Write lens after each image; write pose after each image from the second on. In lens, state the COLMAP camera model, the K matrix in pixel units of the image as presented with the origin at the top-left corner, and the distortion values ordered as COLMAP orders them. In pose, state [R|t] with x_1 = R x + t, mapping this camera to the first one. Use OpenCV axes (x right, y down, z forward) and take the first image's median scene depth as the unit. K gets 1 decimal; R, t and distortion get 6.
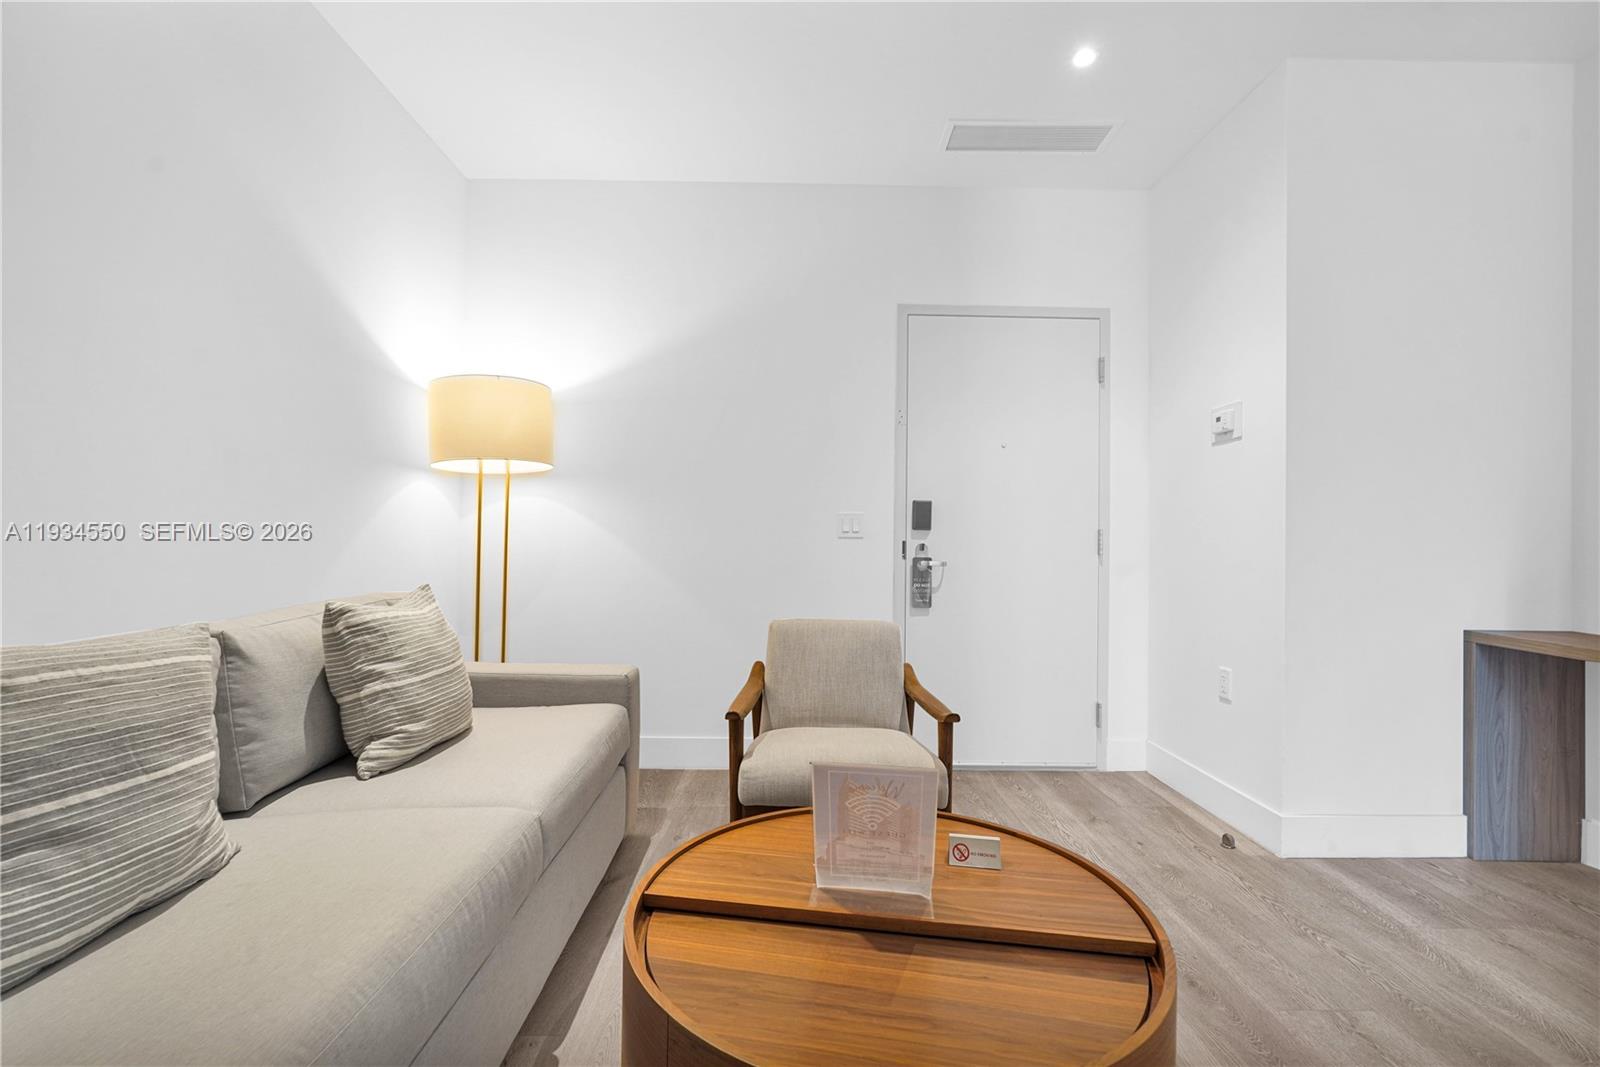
lens RADIAL K [[715.2, 0, 808.1], [0, 715.2, 531.0], [0, 0, 1]] dist [-0.018521, 0.007907]
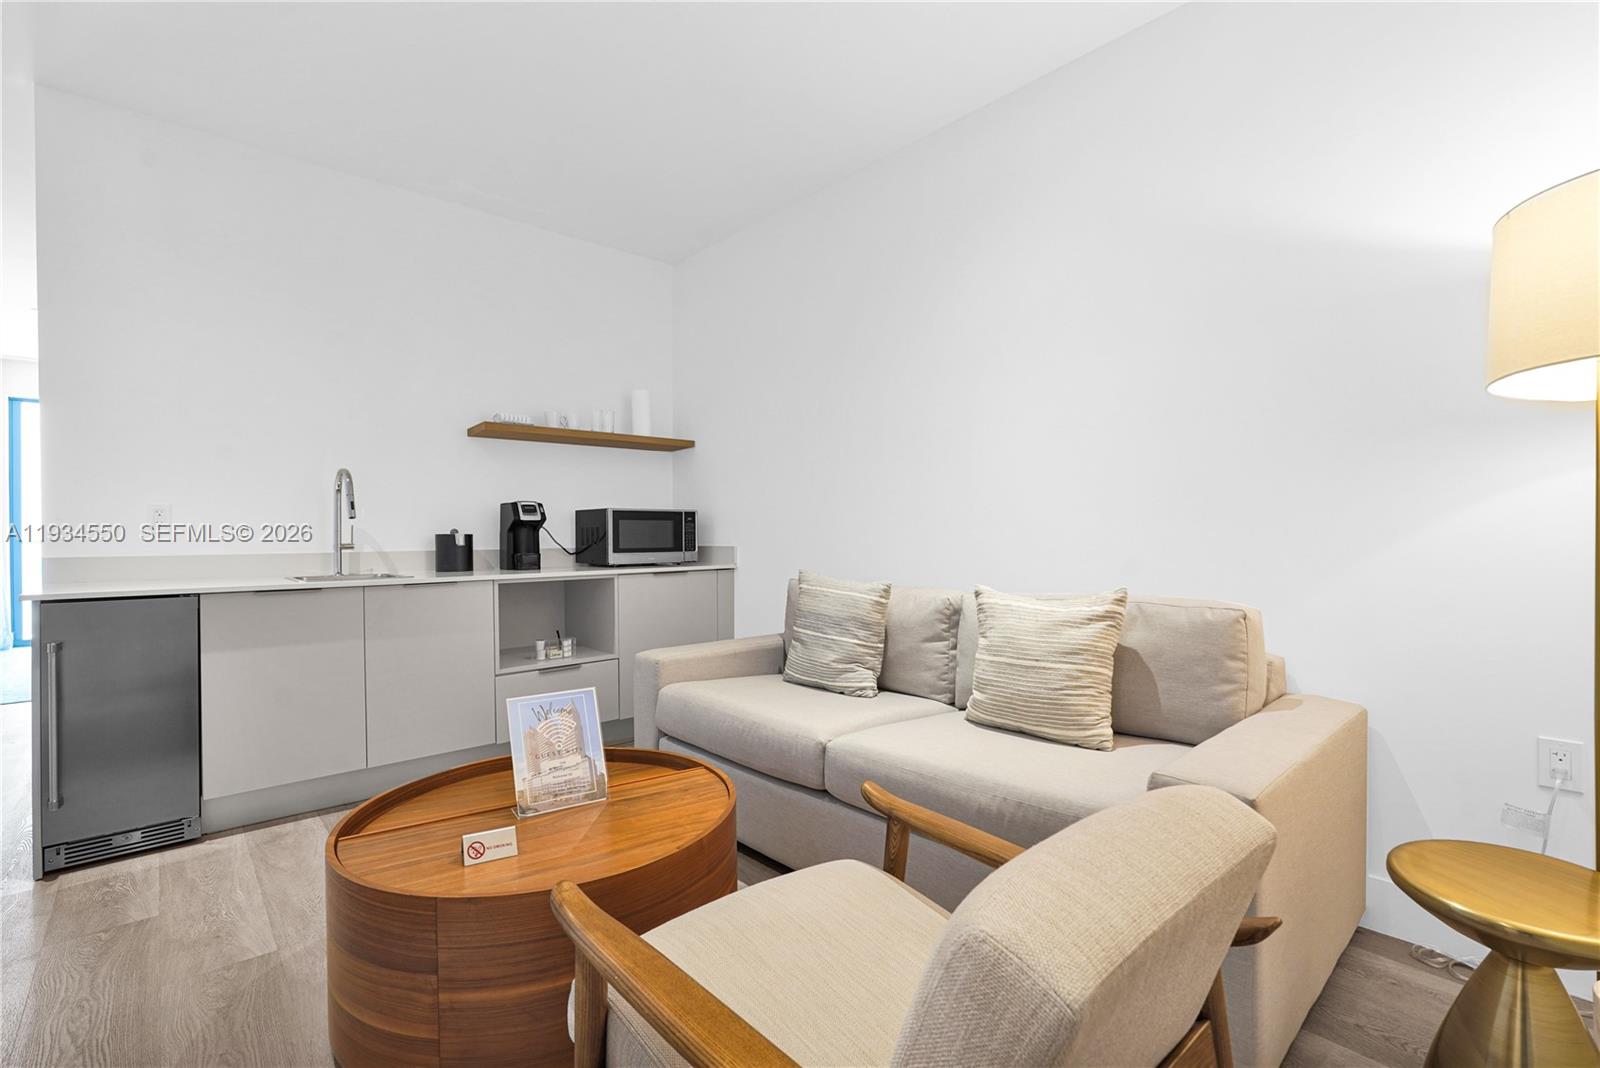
lens RADIAL K [[718.0, 0, 796.3], [0, 718.0, 536.0], [0, 0, 1]] dist [-0.016810, 0.008073]
pose [[-0.757397, -0.004394, -0.652940, 0.472312], [0.007051, 0.999864, -0.014908, 0.020677], [0.652917, -0.015895, -0.757263, 1.703654]]
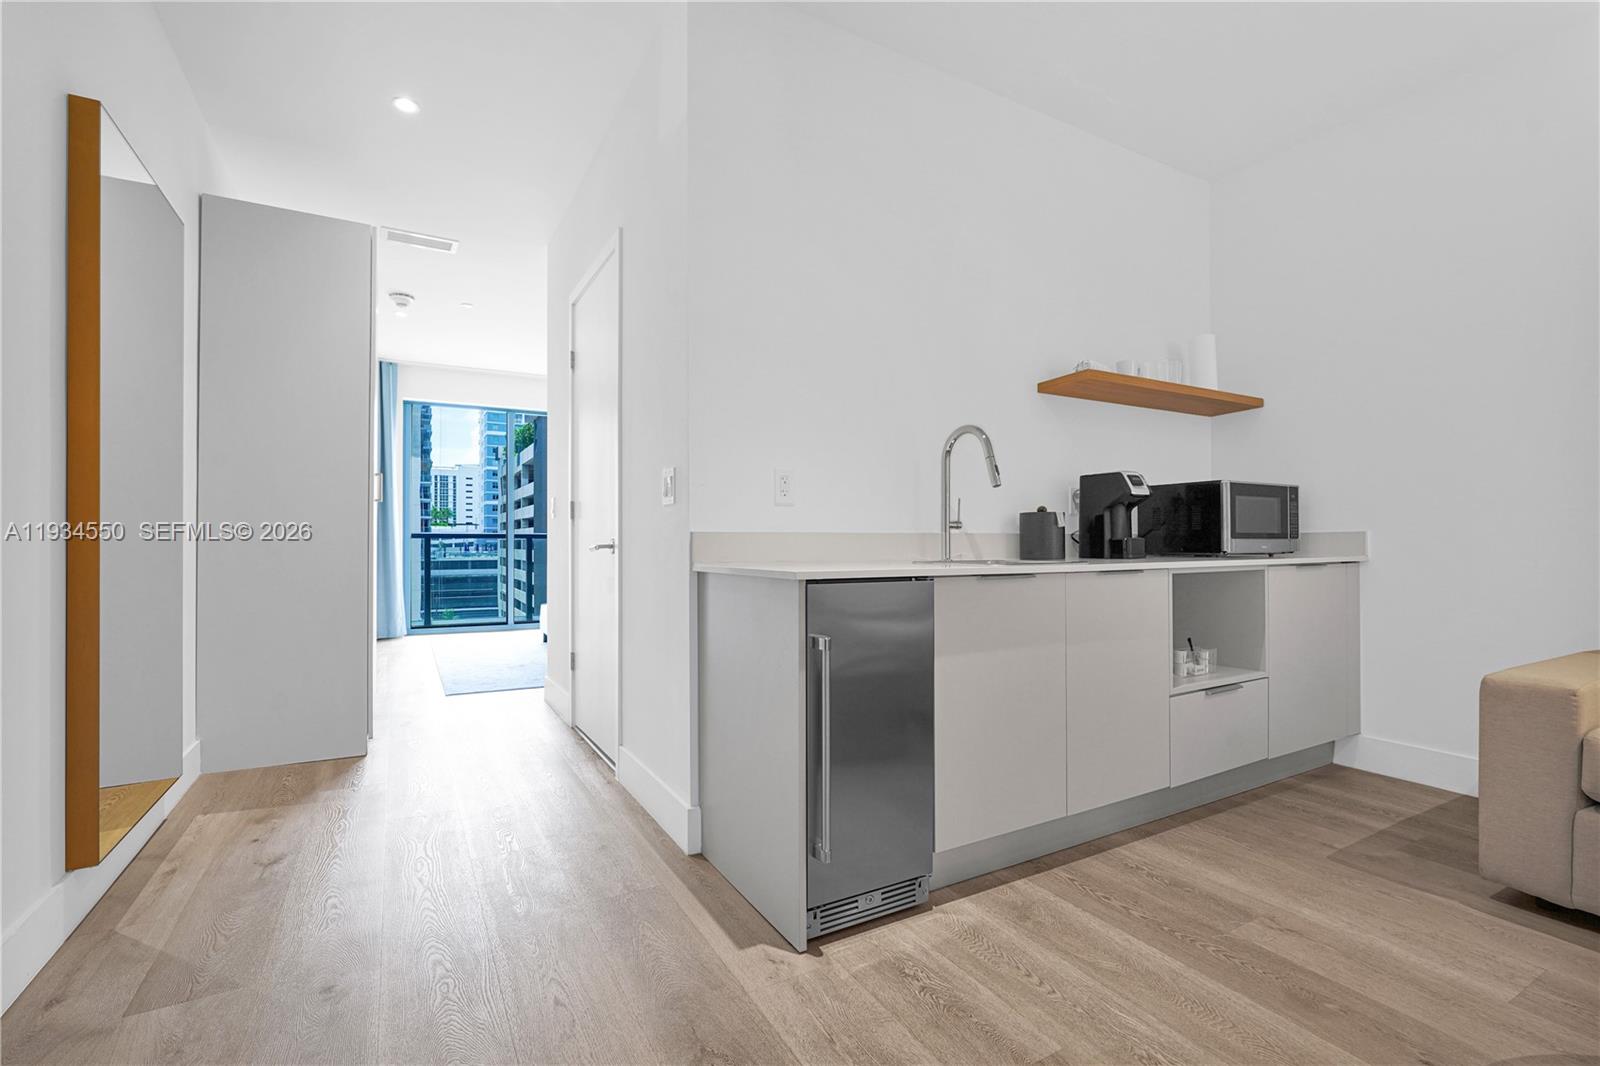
lens RADIAL K [[726.3, 0, 800.7], [0, 726.3, 537.2], [0, 0, 1]] dist [-0.017420, 0.007498]
pose [[-0.880842, -0.011964, -0.473258, 1.128798], [0.000973, 0.999633, -0.027081, 0.076107], [0.473409, -0.024314, -0.880507, 0.718183]]
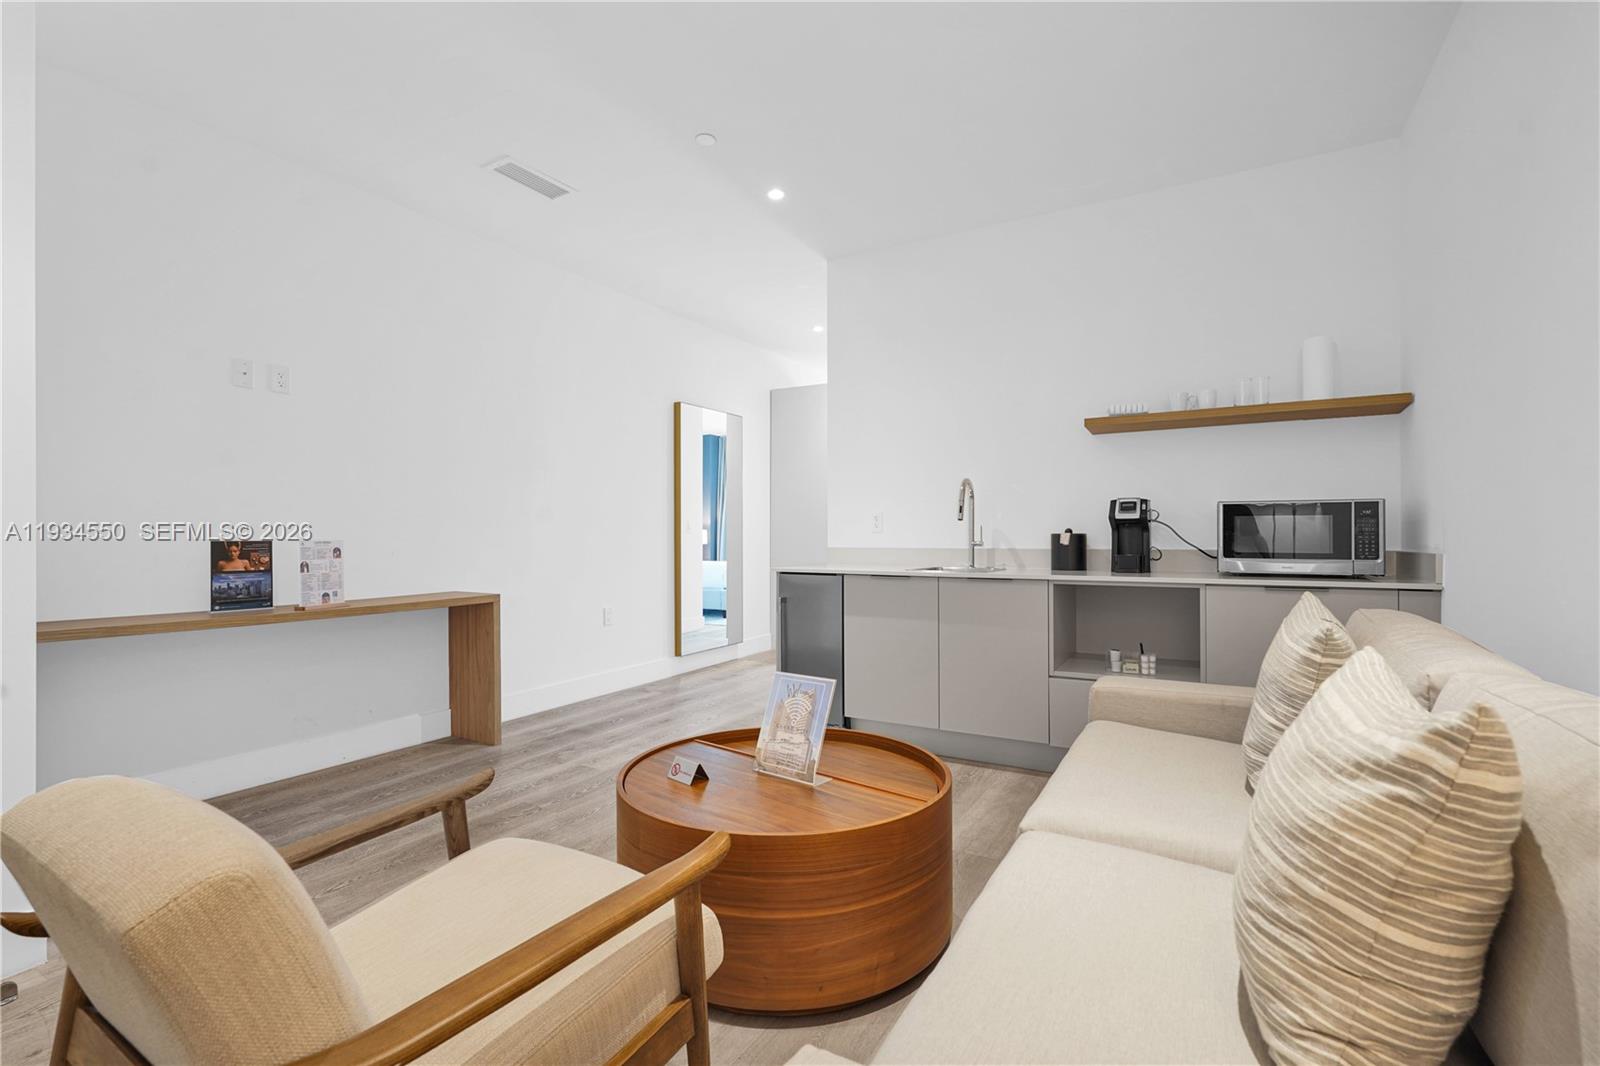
lens RADIAL K [[715.2, 0, 808.1], [0, 715.2, 530.5], [0, 0, 1]] dist [-0.018521, 0.007907]
pose [[-0.855251, -0.005802, 0.518181, -0.535105], [-0.015353, 0.999782, -0.014145, 0.009582], [-0.517986, -0.020053, -0.855154, 1.681325]]
